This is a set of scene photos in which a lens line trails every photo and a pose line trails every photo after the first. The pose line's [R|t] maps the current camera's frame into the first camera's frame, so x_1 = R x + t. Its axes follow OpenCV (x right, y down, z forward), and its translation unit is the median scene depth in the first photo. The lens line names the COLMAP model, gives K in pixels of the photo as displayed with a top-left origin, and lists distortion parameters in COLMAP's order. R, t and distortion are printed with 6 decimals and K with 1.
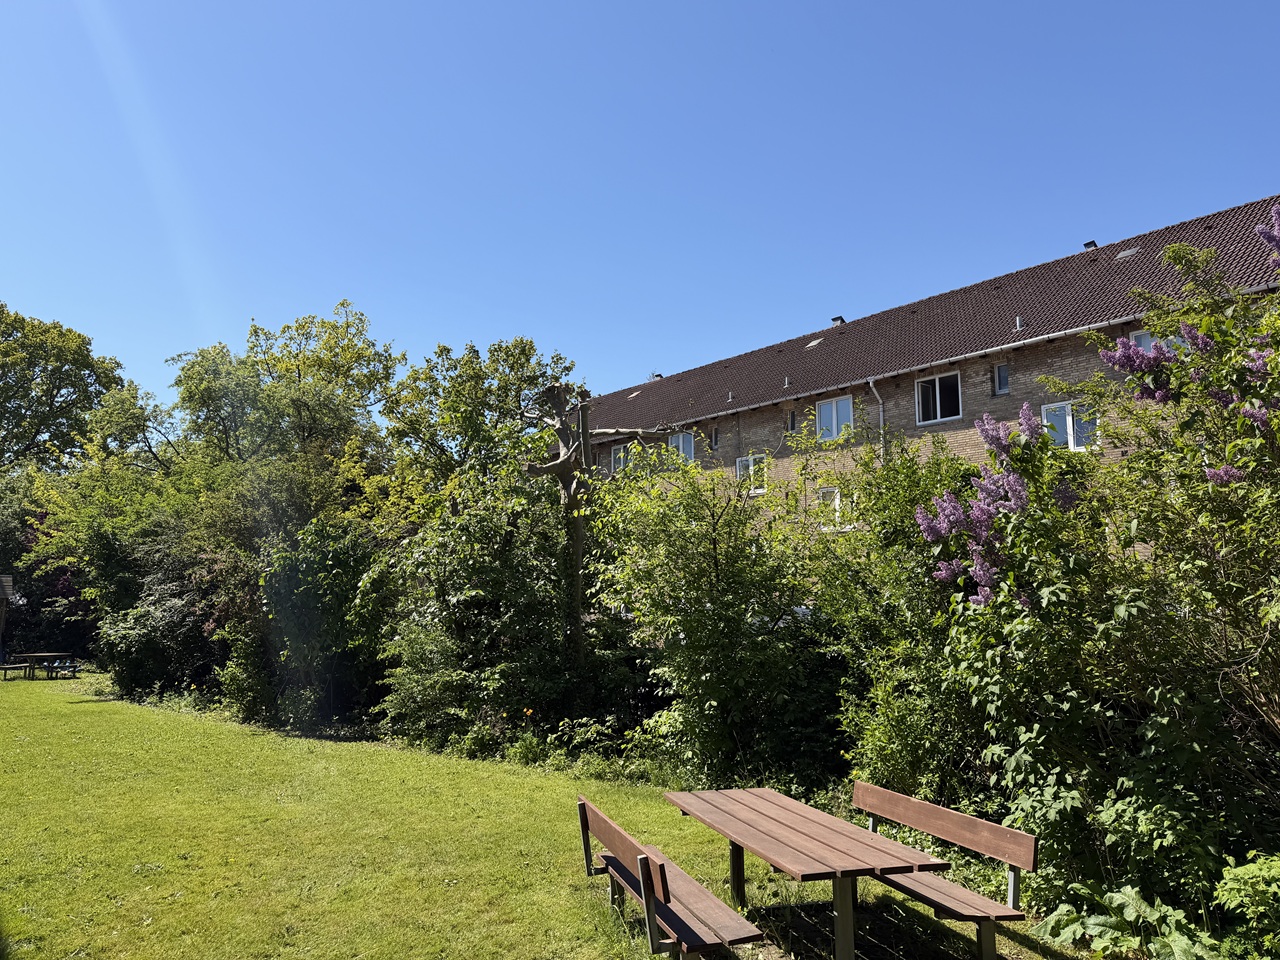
lens RADIAL K [[865.3, 0, 642.8], [0, 865.3, 472.6], [0, 0, 1]] dist [0.083802, -0.115183]
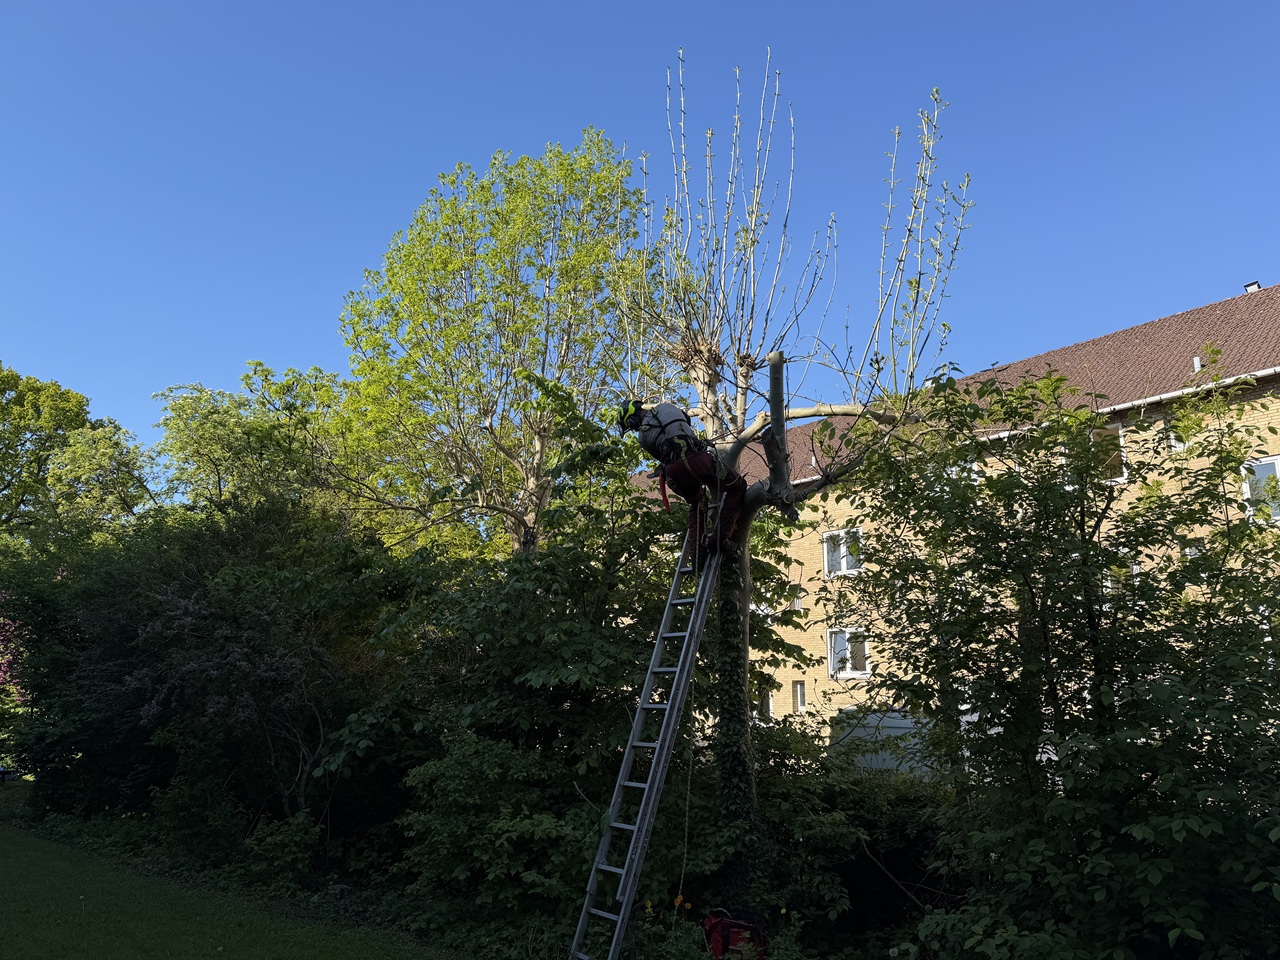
lens RADIAL K [[865.3, 0, 642.8], [0, 865.3, 472.6], [0, 0, 1]] dist [0.083802, -0.115183]
pose [[0.999573, 0.028472, -0.006580, -0.035639], [-0.029044, 0.992798, -0.116224, 0.016956], [0.003223, 0.116366, 0.993201, 0.094327]]
